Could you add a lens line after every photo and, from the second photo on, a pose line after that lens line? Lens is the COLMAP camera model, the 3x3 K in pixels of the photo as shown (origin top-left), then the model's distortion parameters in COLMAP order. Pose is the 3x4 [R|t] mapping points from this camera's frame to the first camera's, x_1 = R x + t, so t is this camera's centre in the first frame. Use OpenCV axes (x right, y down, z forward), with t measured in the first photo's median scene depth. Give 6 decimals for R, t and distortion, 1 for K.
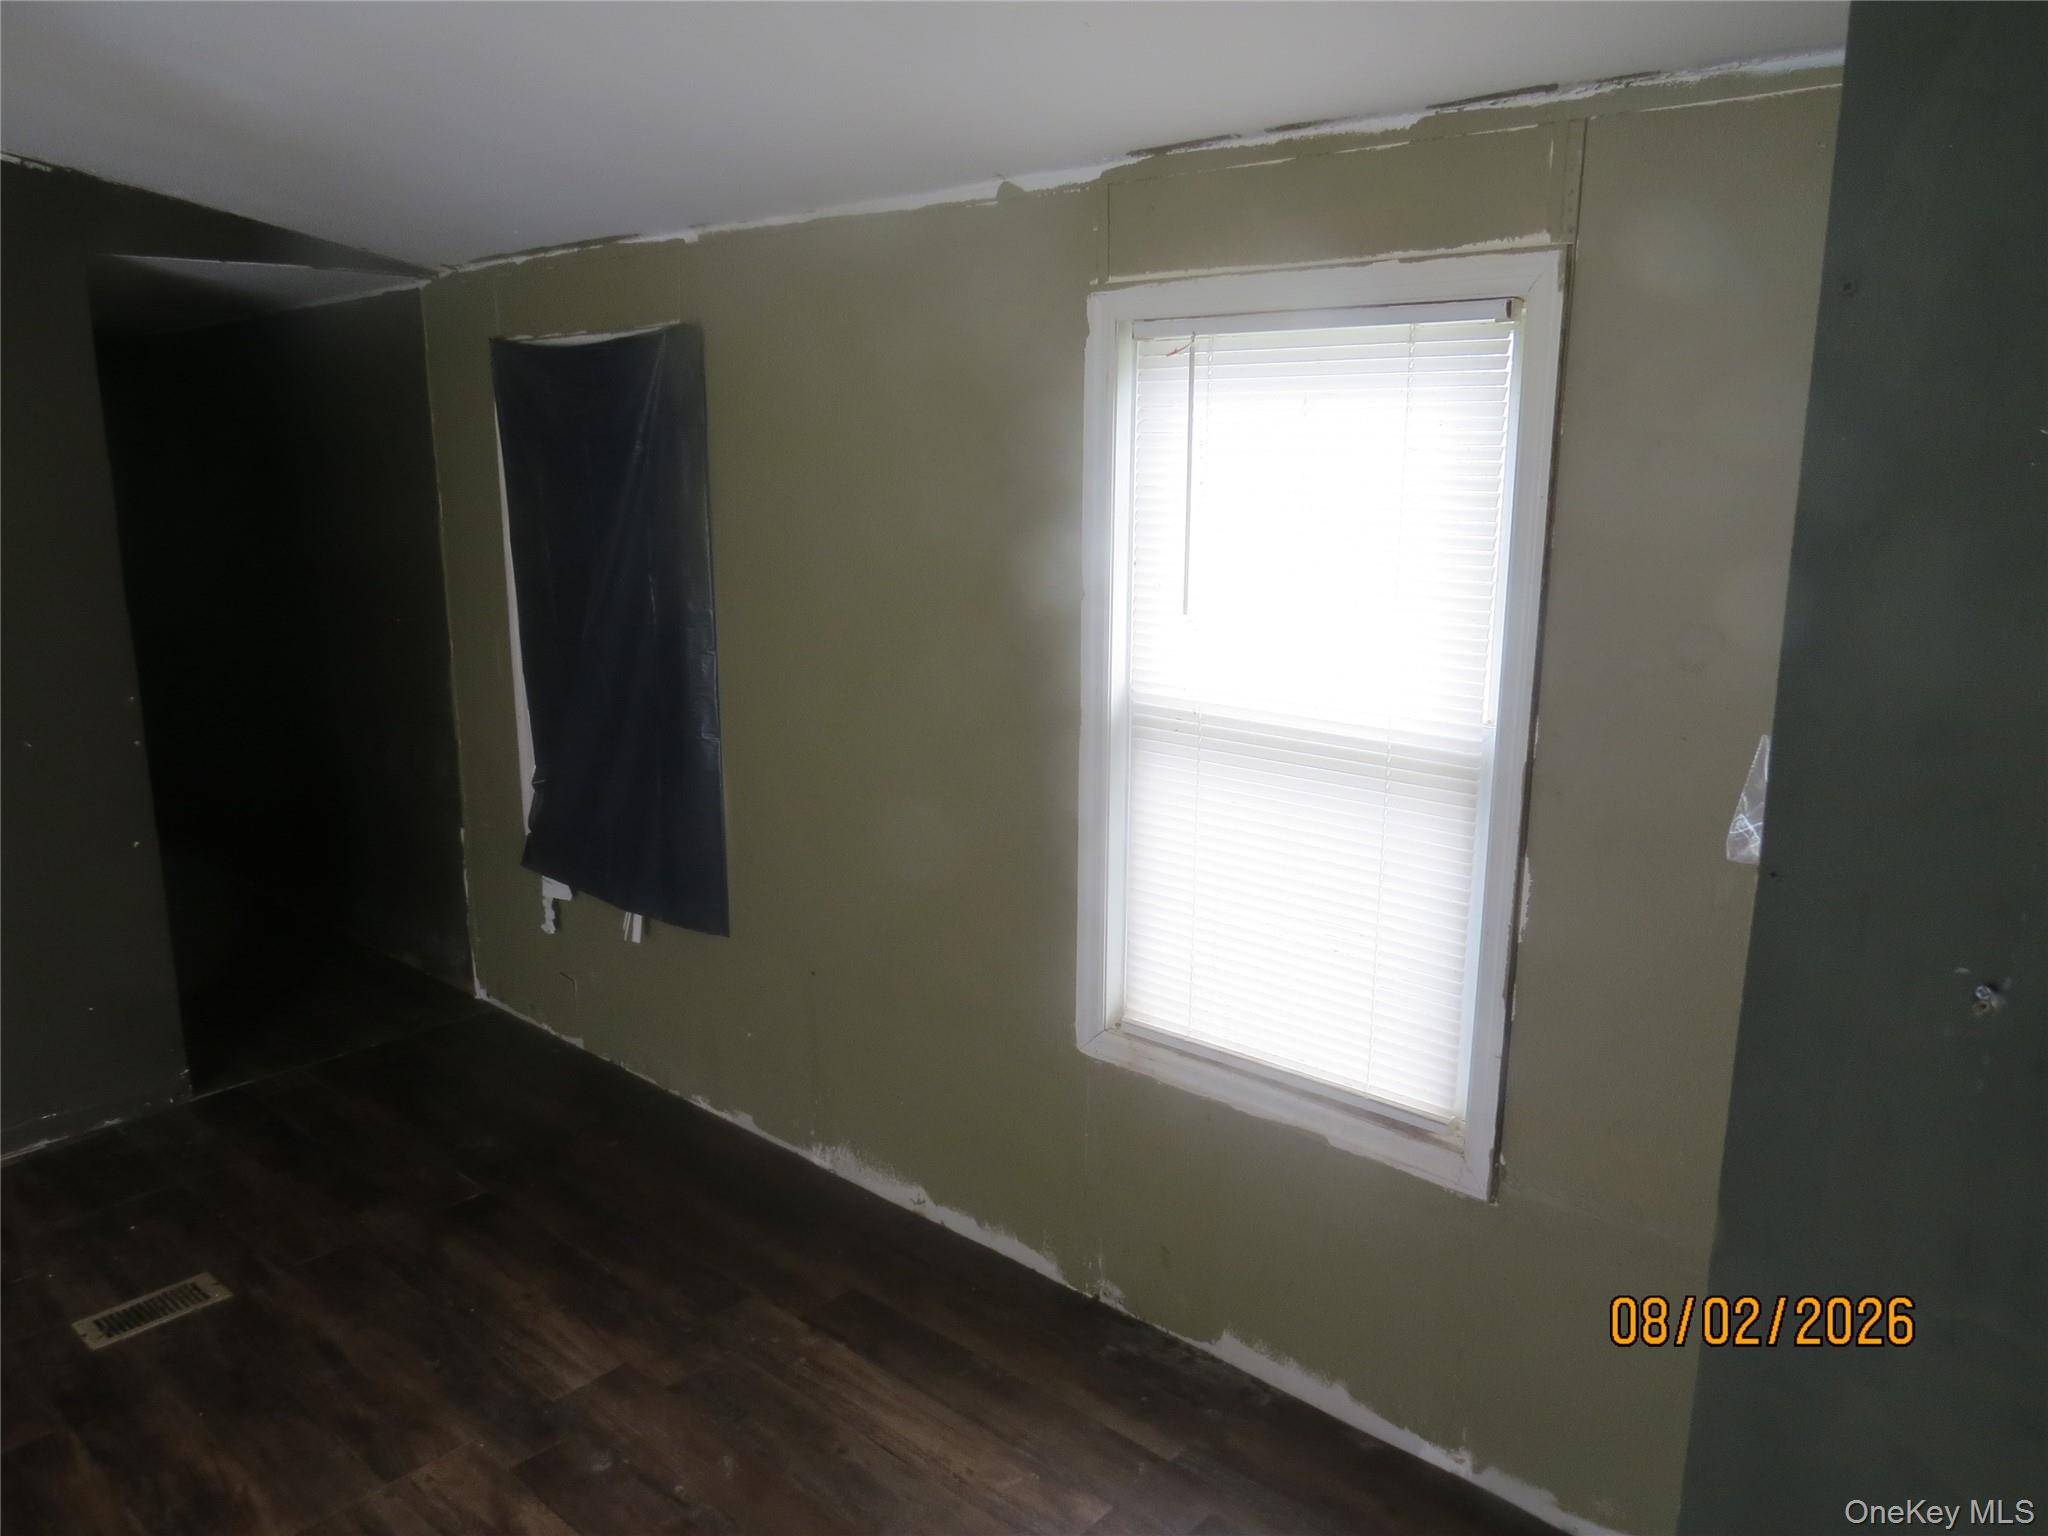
lens RADIAL K [[1447.7, 0, 1032.8], [0, 1447.7, 751.1], [0, 0, 1]] dist [-0.003584, -0.018882]
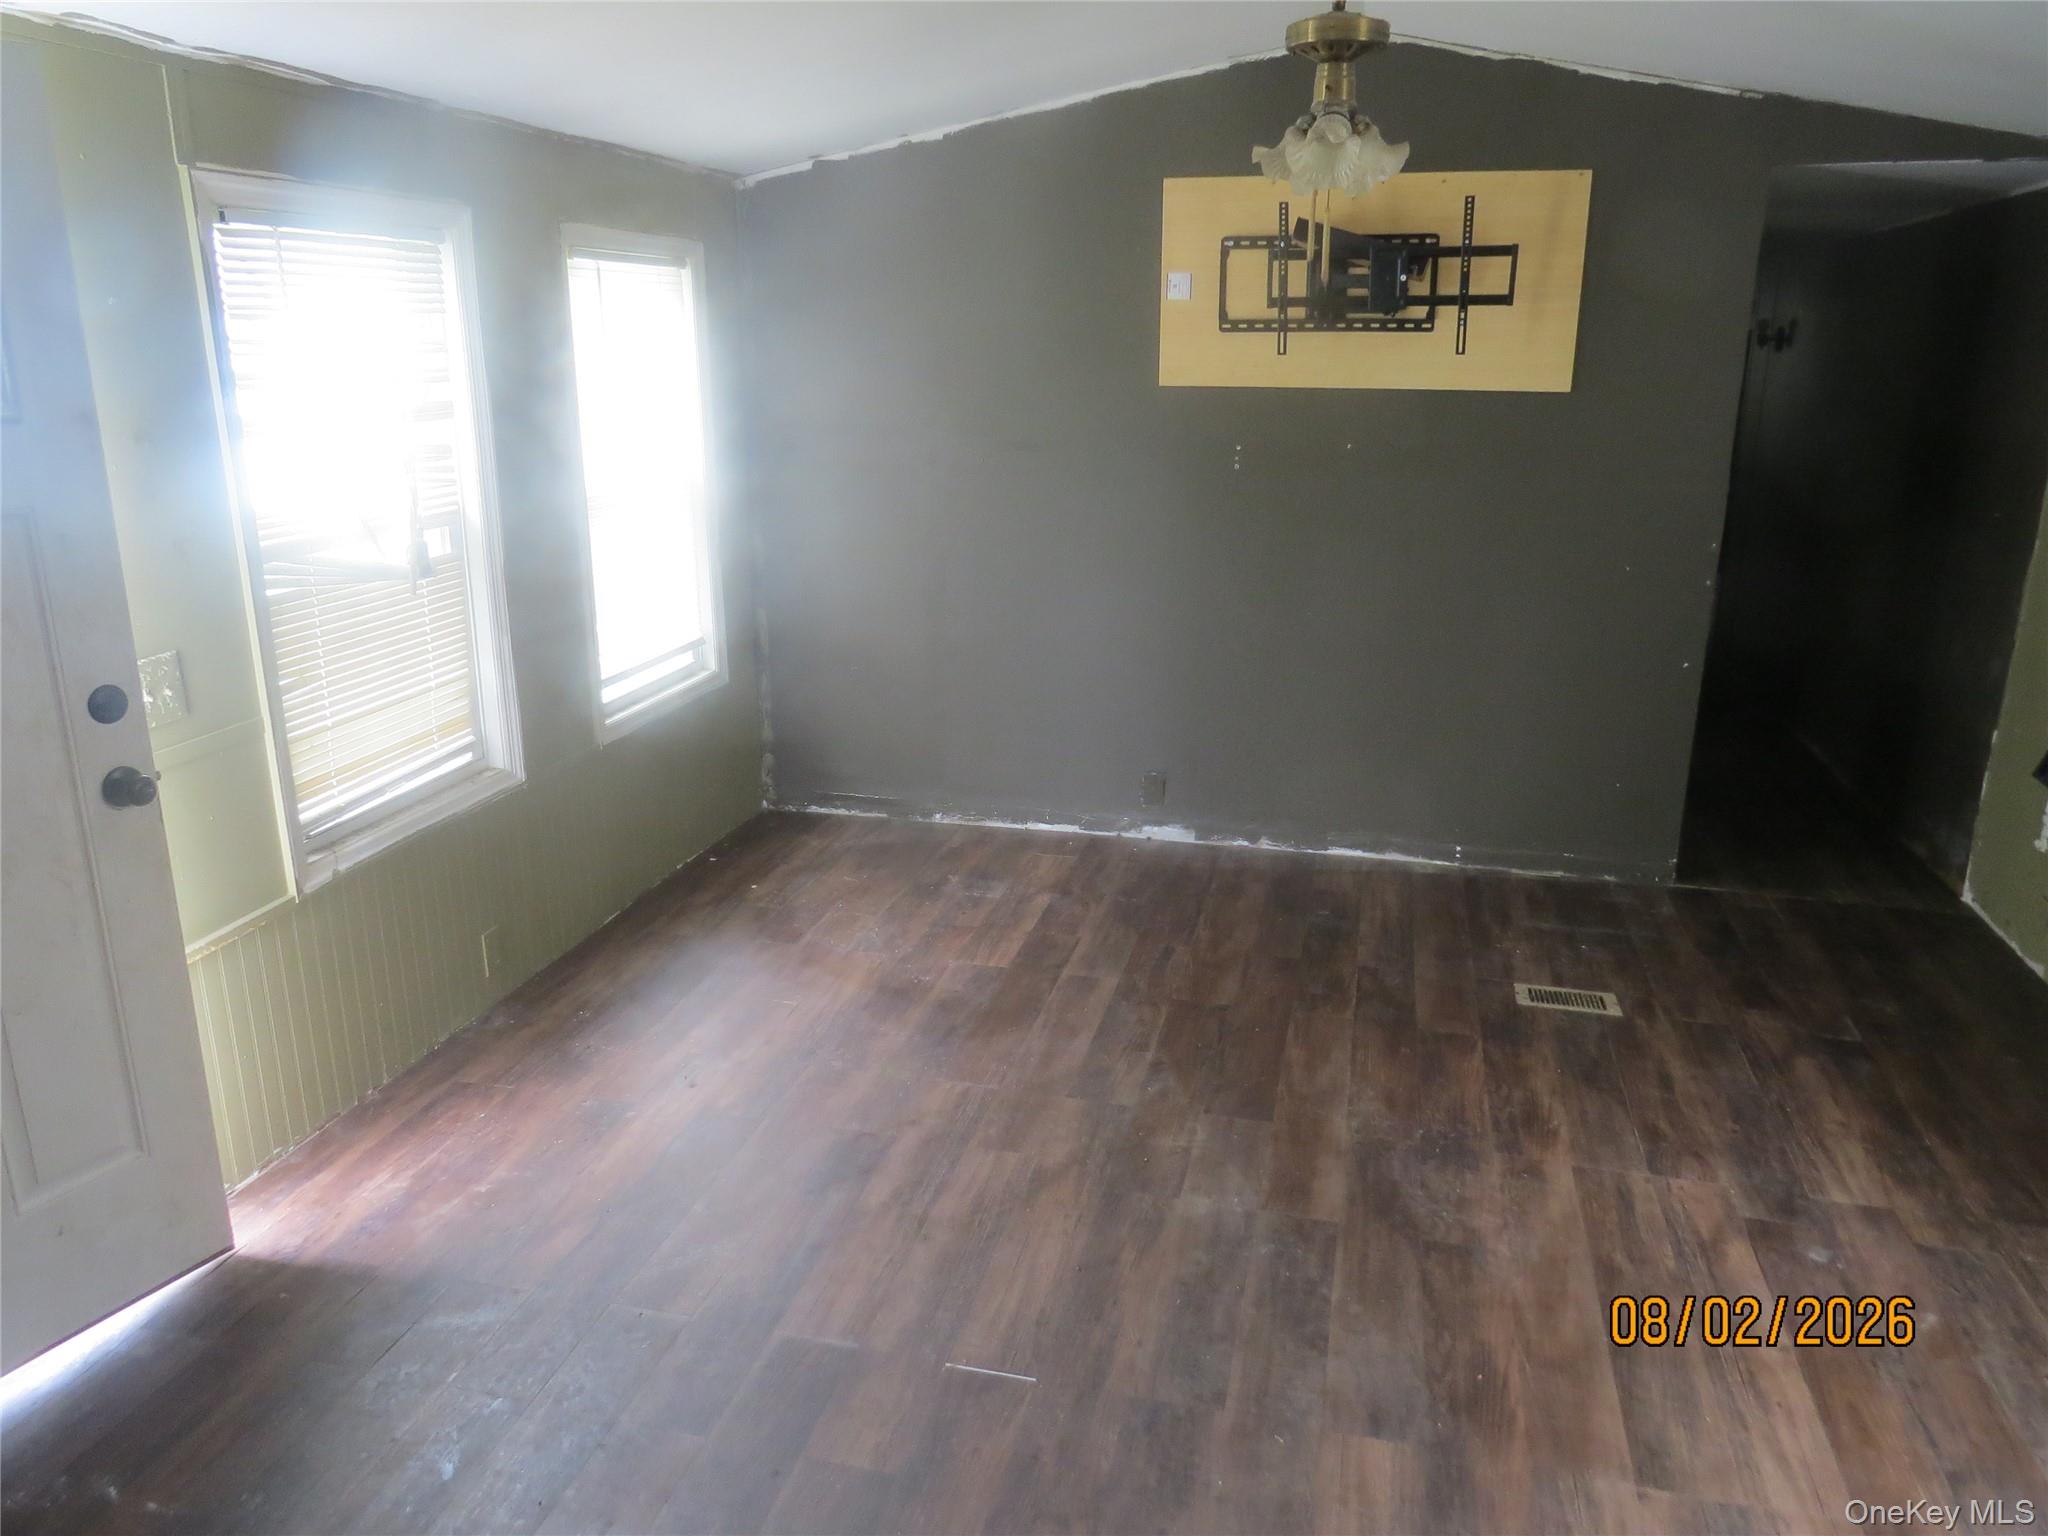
lens RADIAL K [[1447.7, 0, 1032.8], [0, 1447.7, 751.1], [0, 0, 1]] dist [-0.003584, -0.018882]
pose [[0.456664, 0.243760, -0.855593, 0.239802], [-0.193880, 0.965883, 0.171701, 0.041148], [0.868256, 0.087473, 0.488344, -0.083101]]
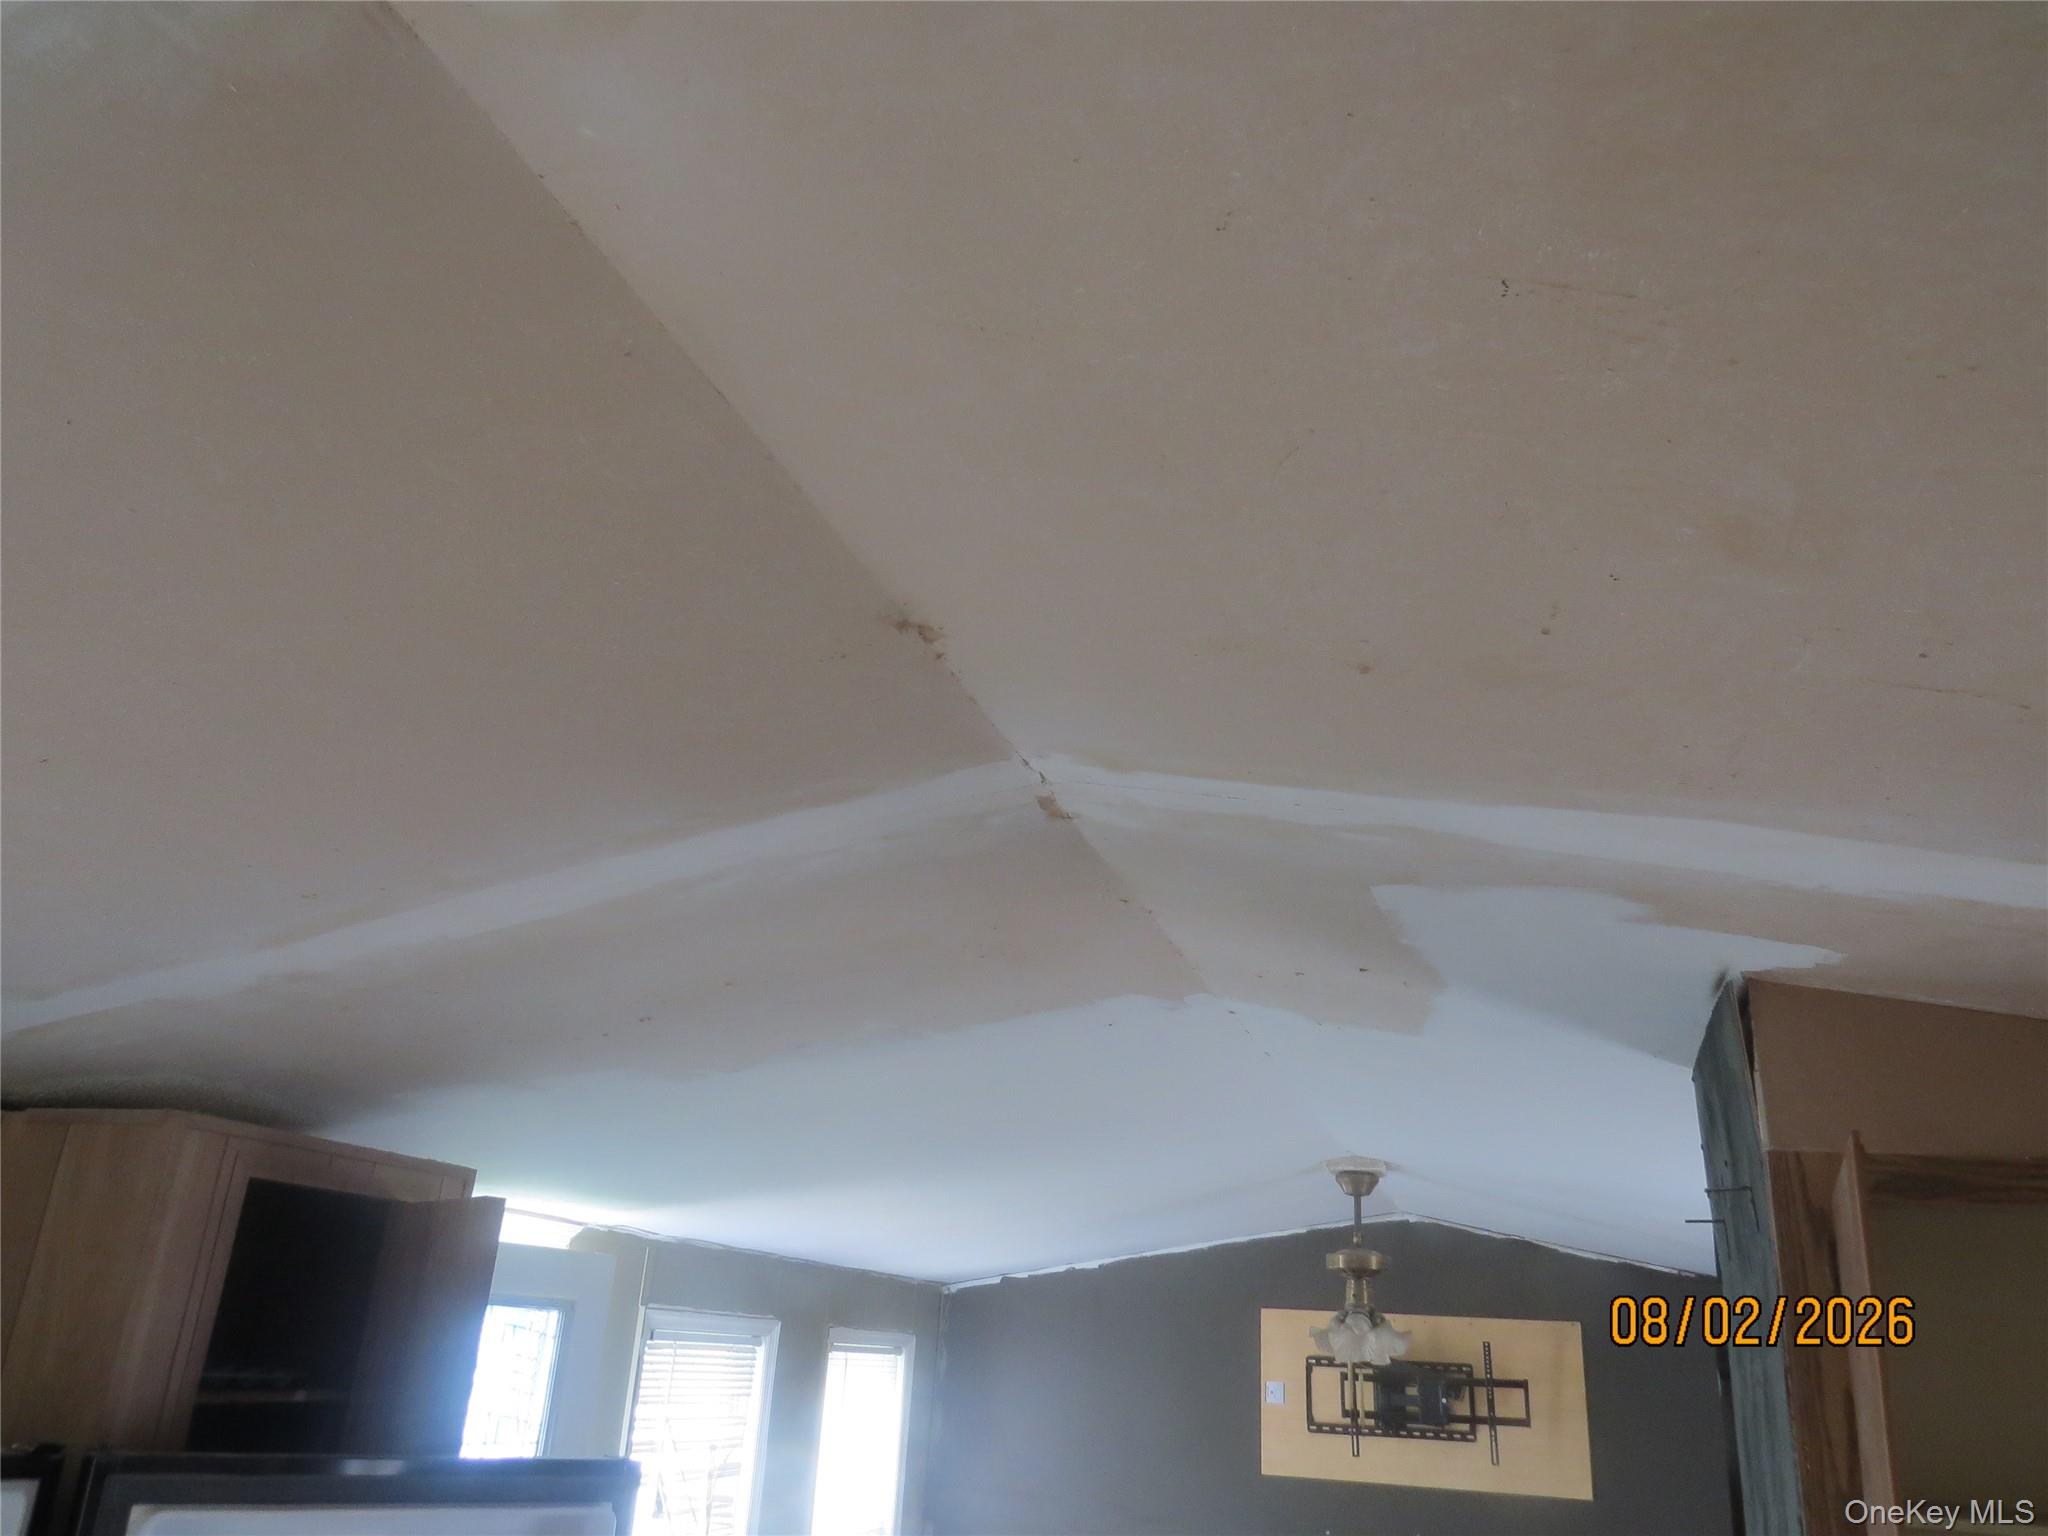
lens RADIAL K [[1447.7, 0, 1032.8], [0, 1447.7, 751.1], [0, 0, 1]] dist [-0.003584, -0.018882]
pose [[0.386271, -0.336647, -0.858757, 0.803336], [-0.252084, 0.857045, -0.449364, 0.018655], [0.887270, 0.390055, 0.246188, -0.400341]]
